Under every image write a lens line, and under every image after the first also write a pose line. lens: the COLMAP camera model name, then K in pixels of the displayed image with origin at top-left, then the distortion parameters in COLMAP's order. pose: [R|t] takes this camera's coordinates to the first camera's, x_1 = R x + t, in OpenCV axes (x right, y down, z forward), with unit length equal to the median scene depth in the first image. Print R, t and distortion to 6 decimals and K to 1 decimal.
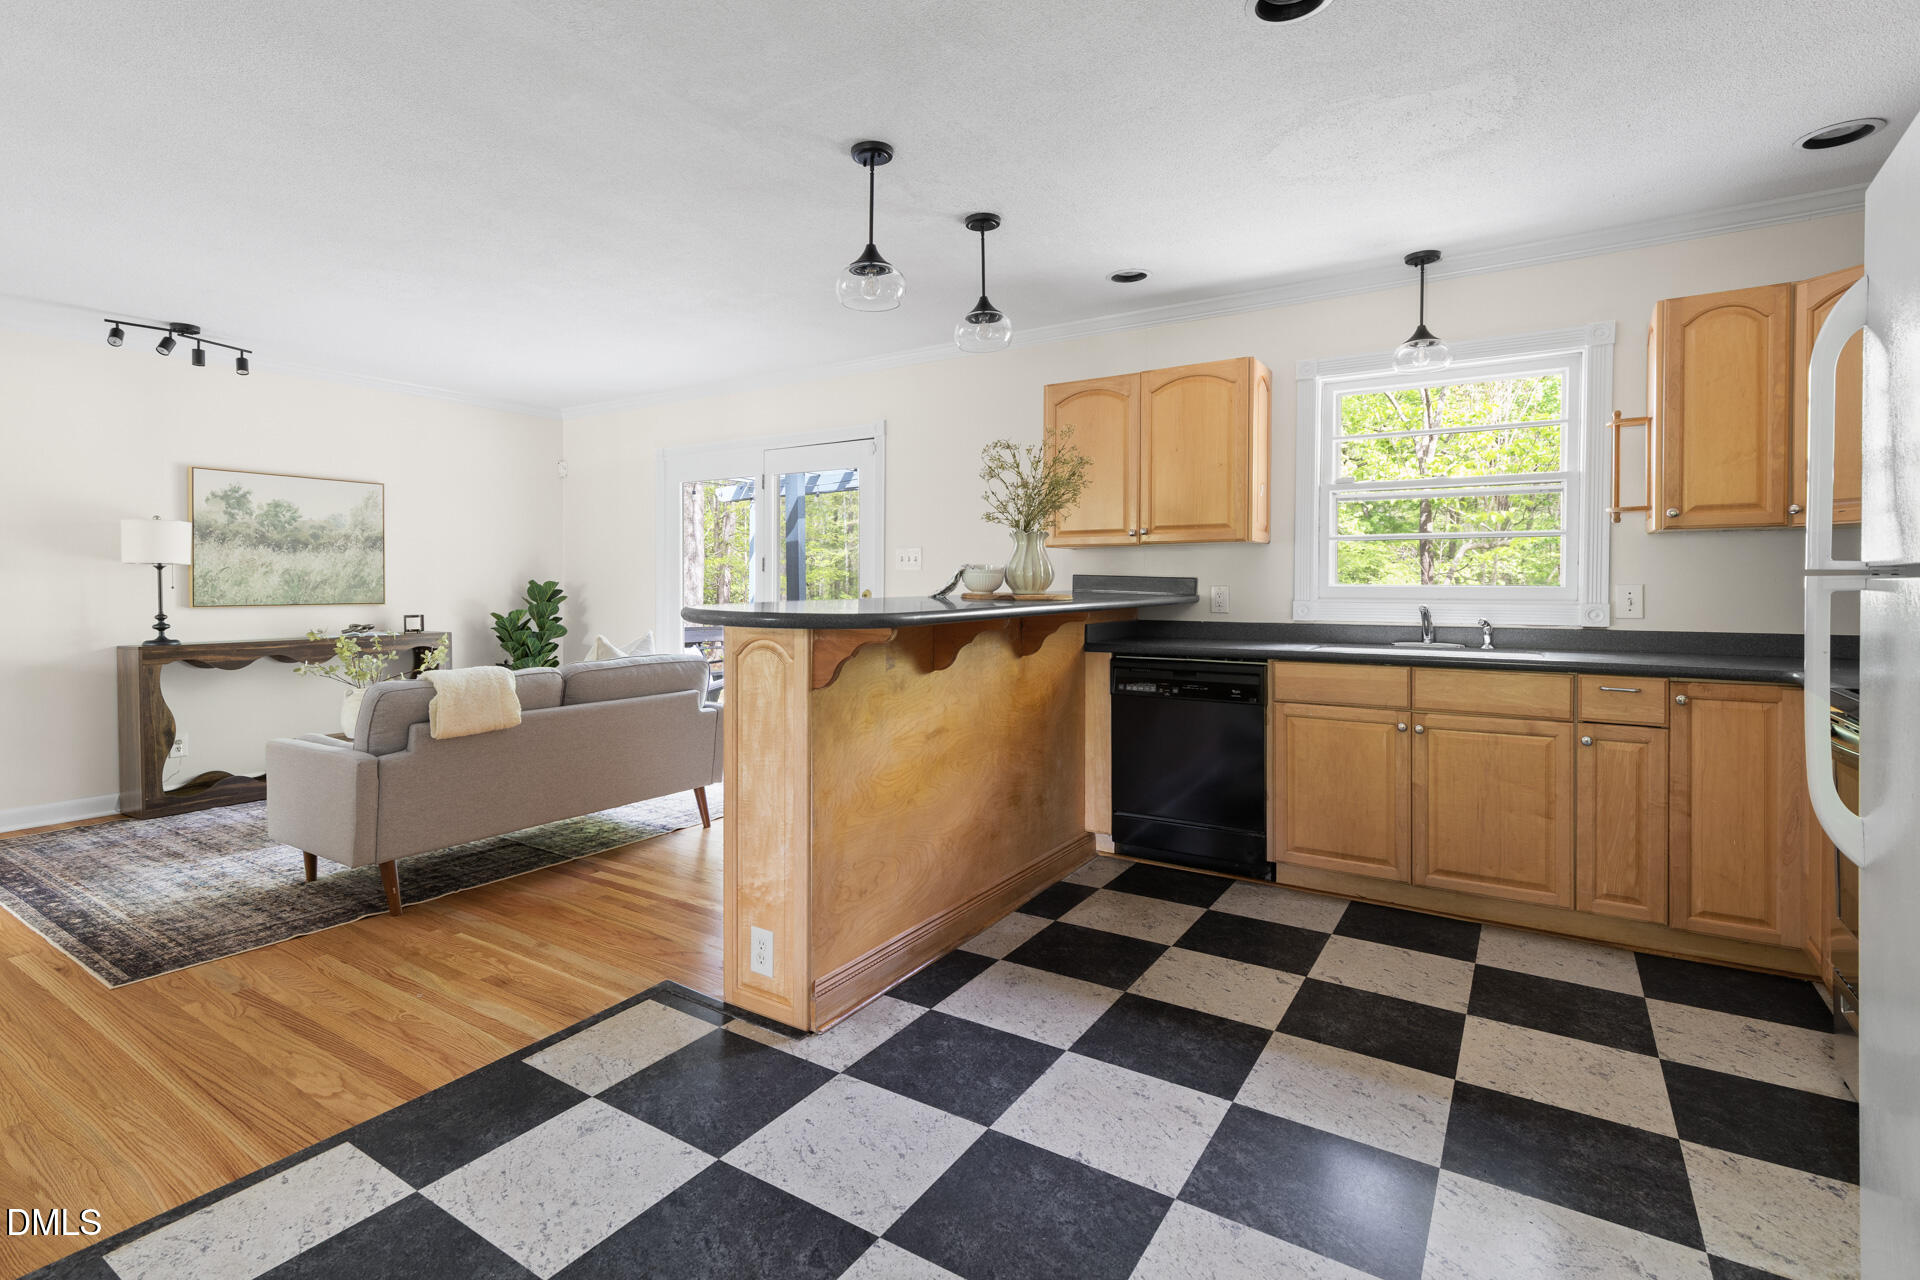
lens RADIAL K [[934.9, 0, 893.0], [0, 934.9, 595.7], [0, 0, 1]] dist [0.006245, 0.000641]
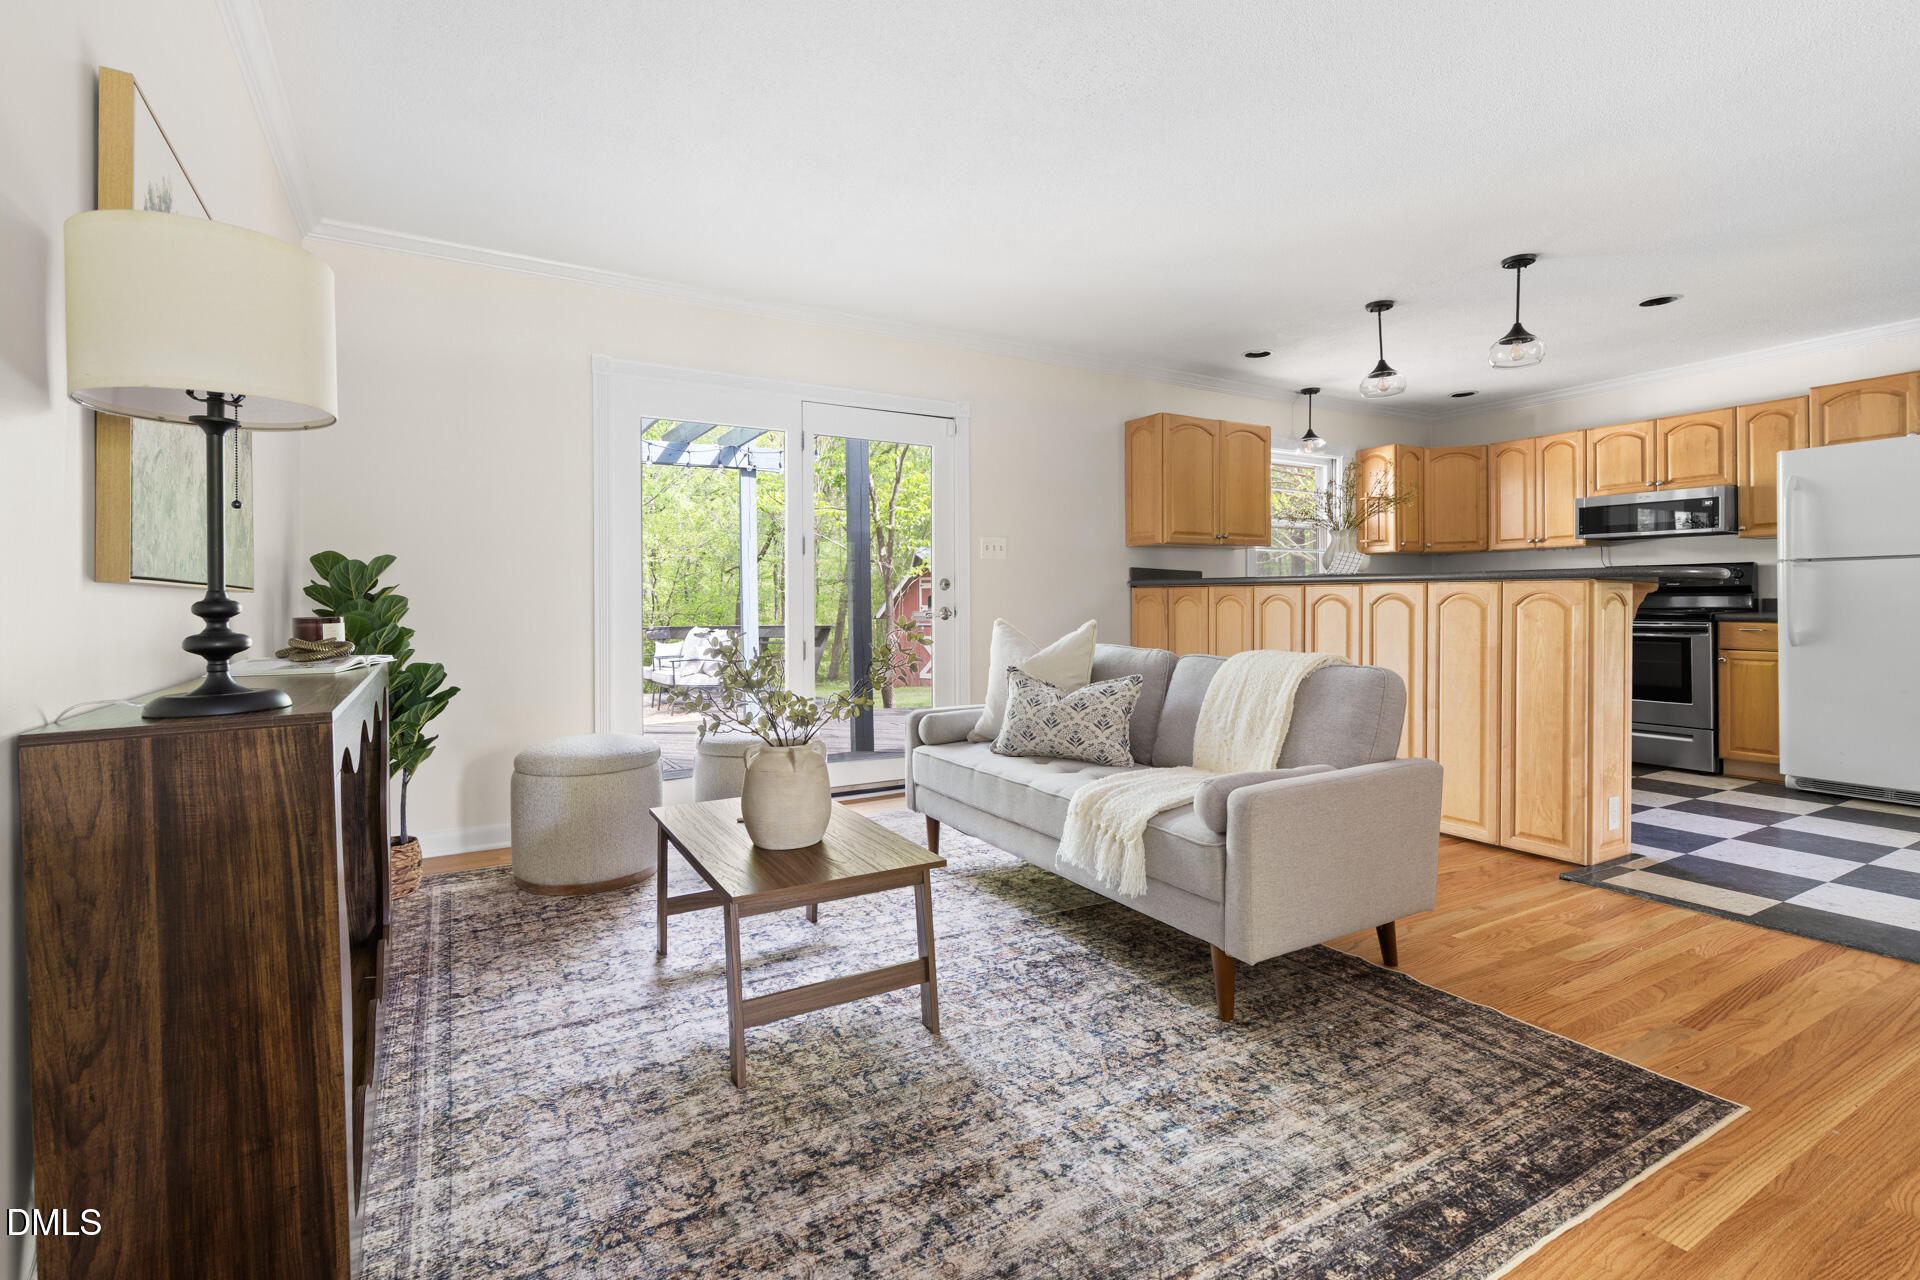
lens RADIAL K [[883.8, 0, 954.9], [0, 883.8, 603.8], [0, 0, 1]] dist [0.005060, 0.000508]
pose [[0.417143, -0.002872, 0.908836, -1.233795], [0.018741, 0.999810, -0.005442, 0.035890], [-0.908647, 0.019302, 0.417118, 0.931271]]
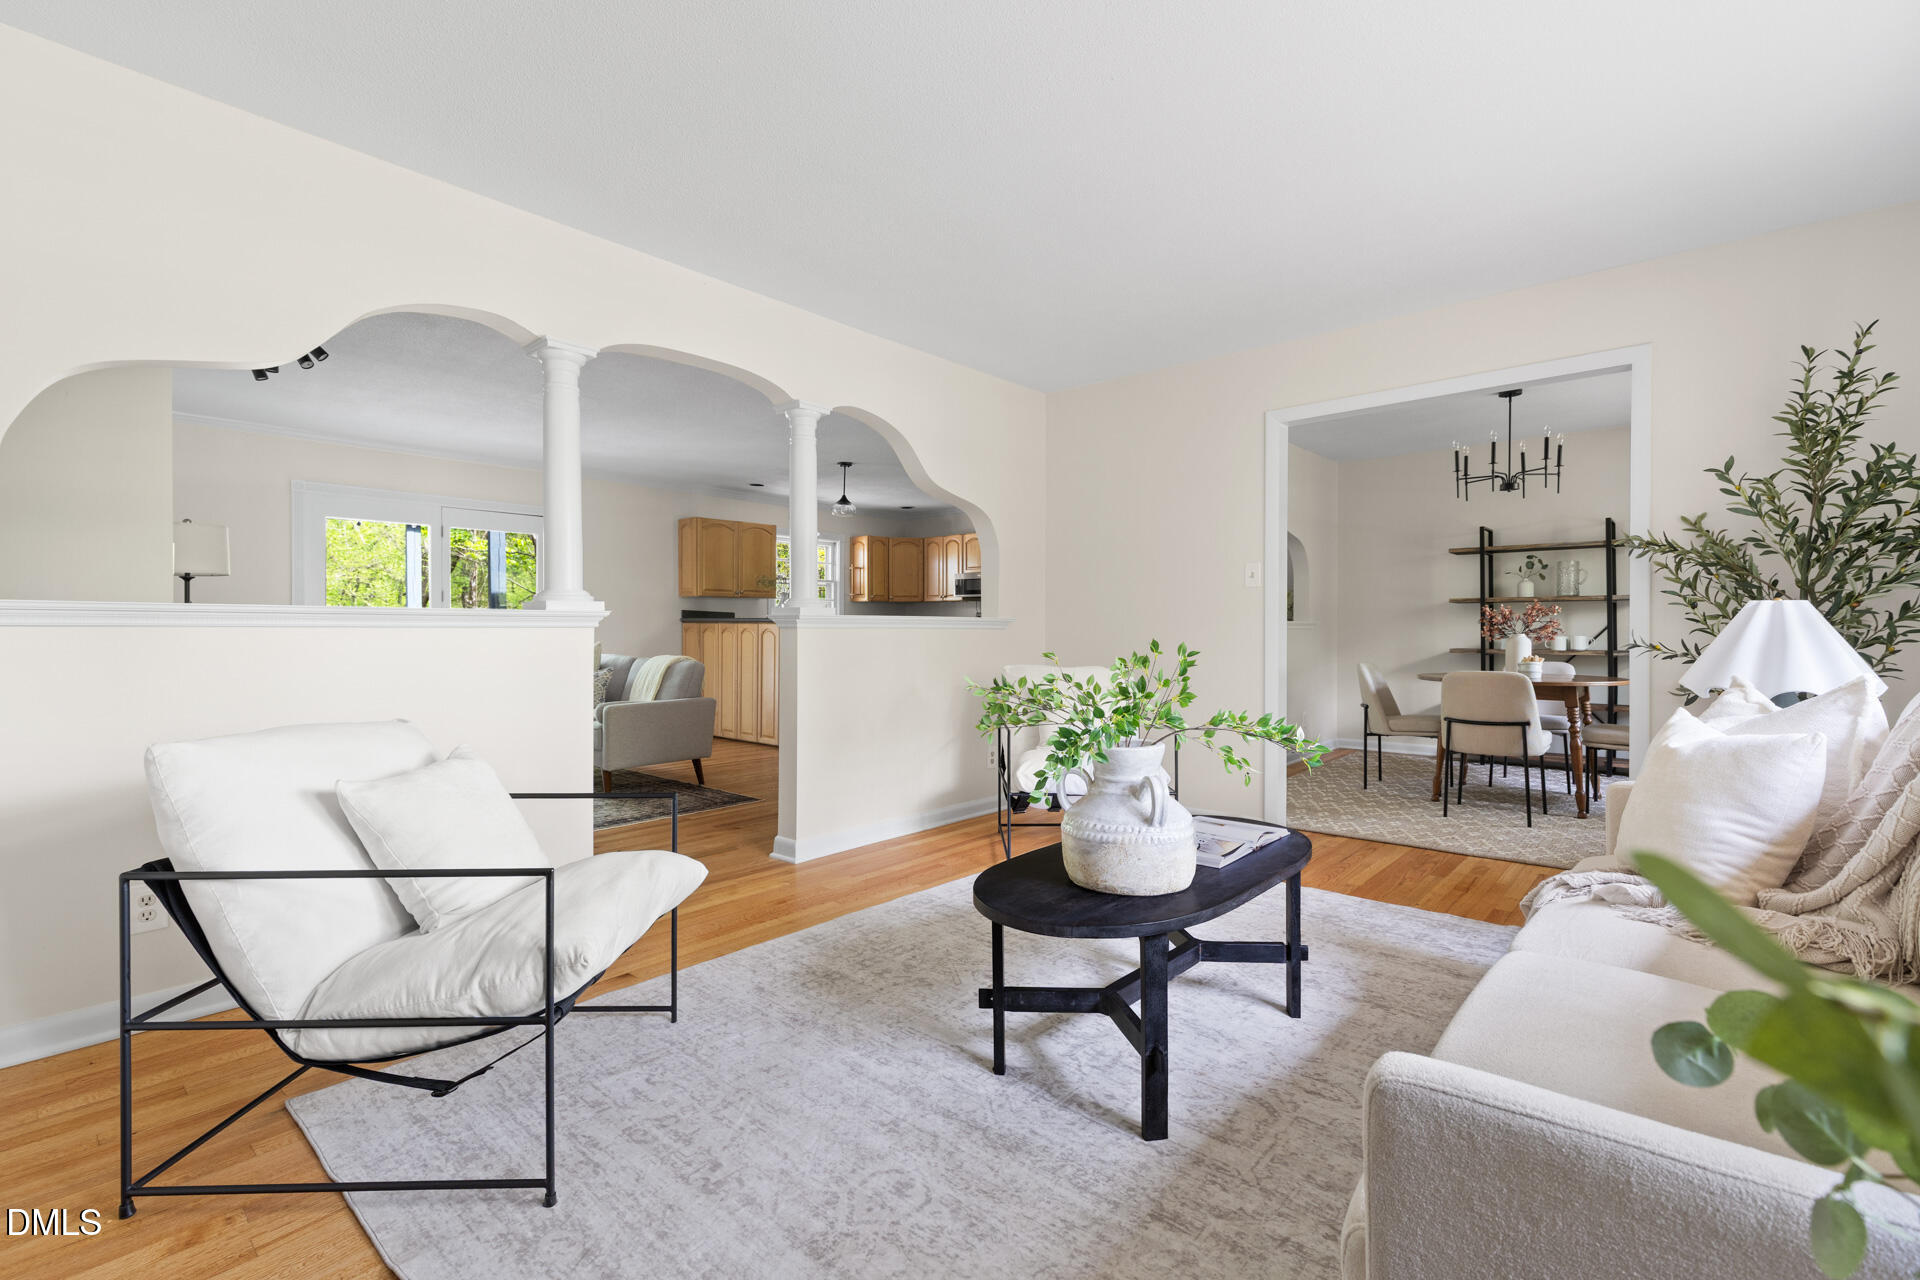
lens RADIAL K [[859.8, 0, 976.8], [0, 859.8, 628.5], [0, 0, 1]] dist [-0.004688, -0.000607]
pose [[0.096181, 0.001018, 0.995363, -2.002535], [0.016032, 0.999868, -0.002572, 0.040149], [-0.995235, 0.016205, 0.096152, 0.258618]]
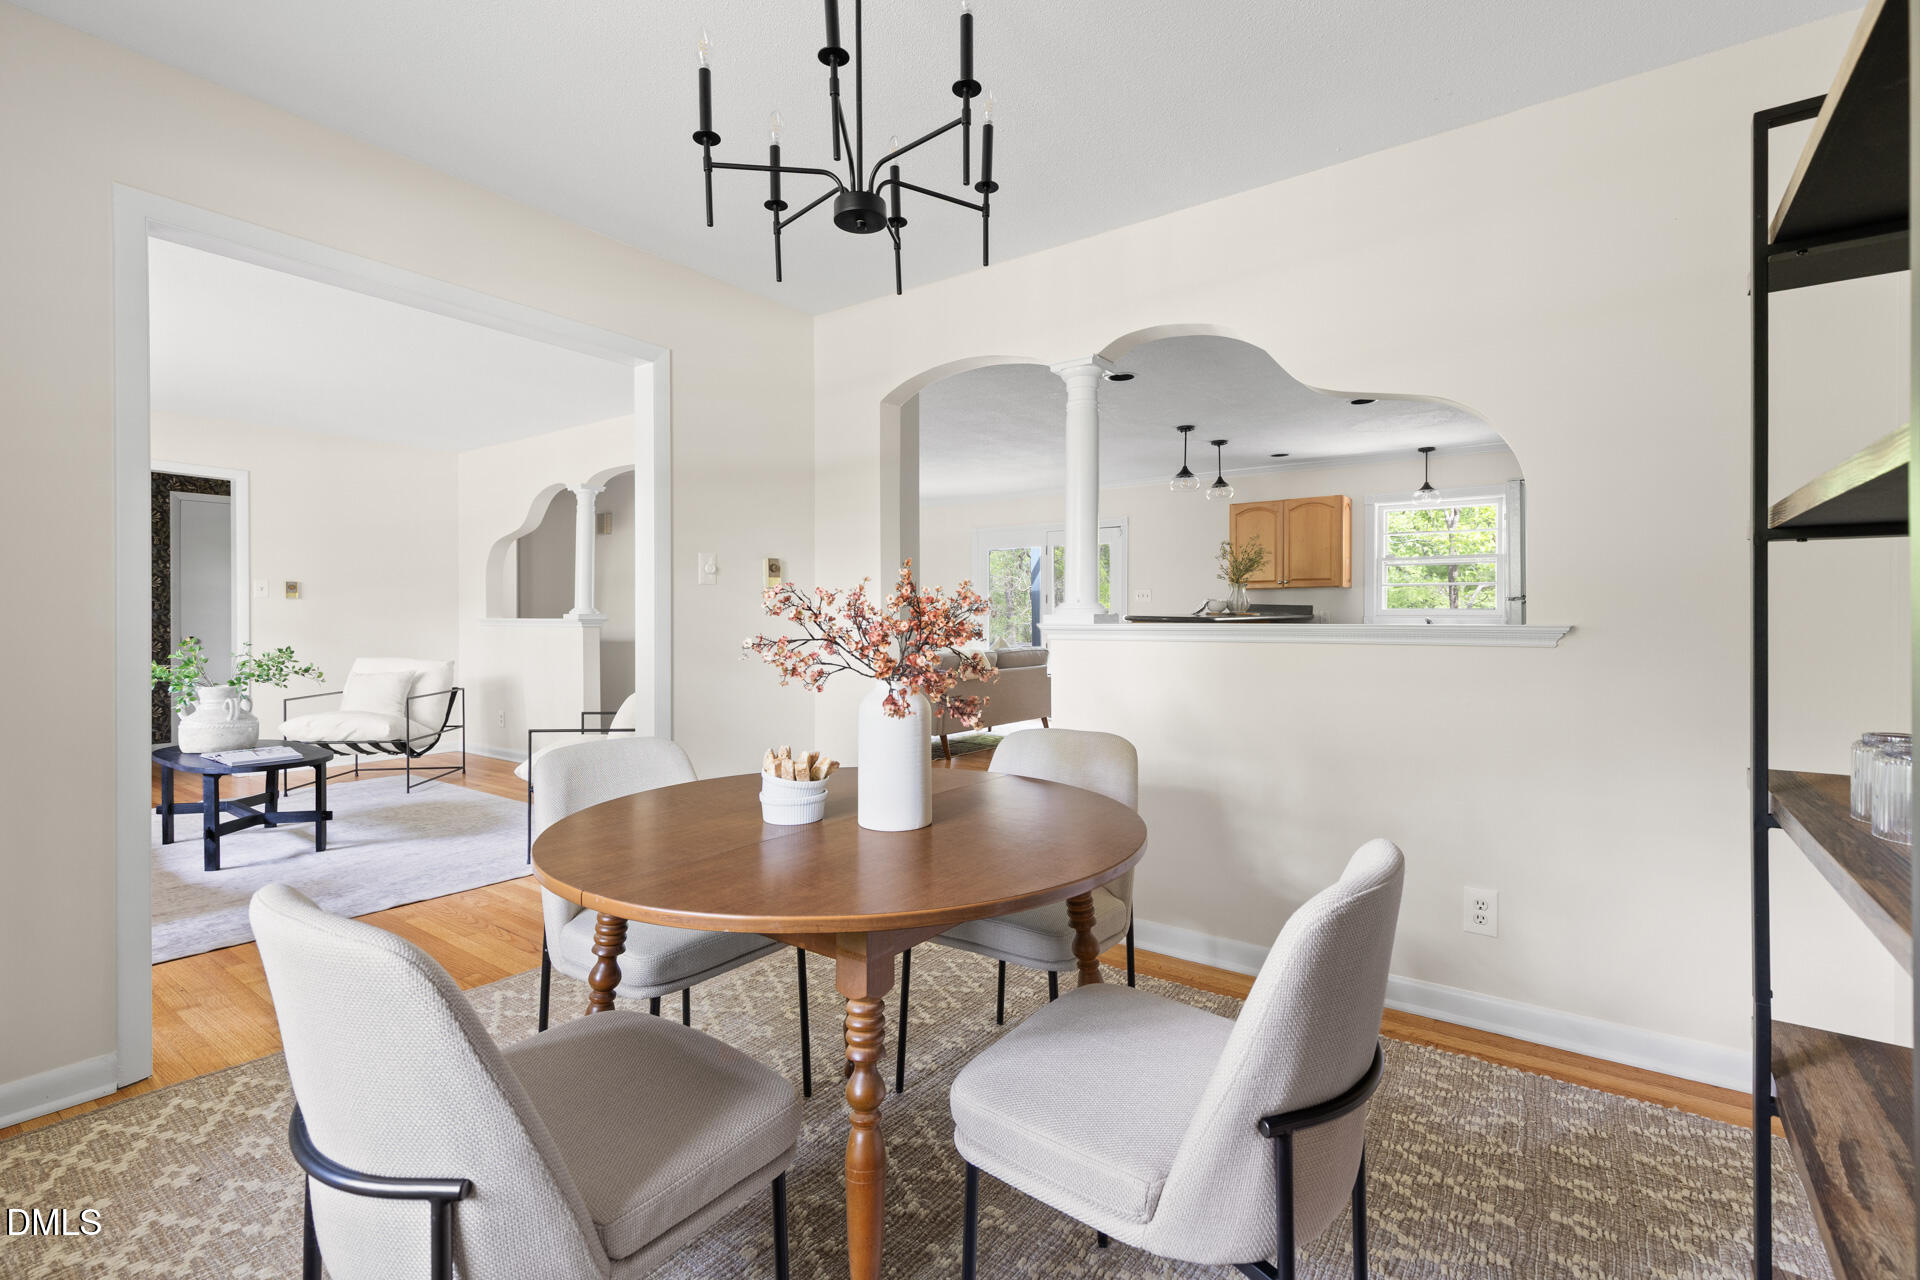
lens RADIAL K [[883.8, 0, 954.9], [0, 883.8, 603.8], [0, 0, 1]] dist [0.005060, 0.000508]
pose [[0.999649, -0.000294, -0.026487, -0.422185], [-0.000365, 0.999691, -0.024851, 0.026318], [0.026487, 0.024852, 0.999340, -0.970234]]
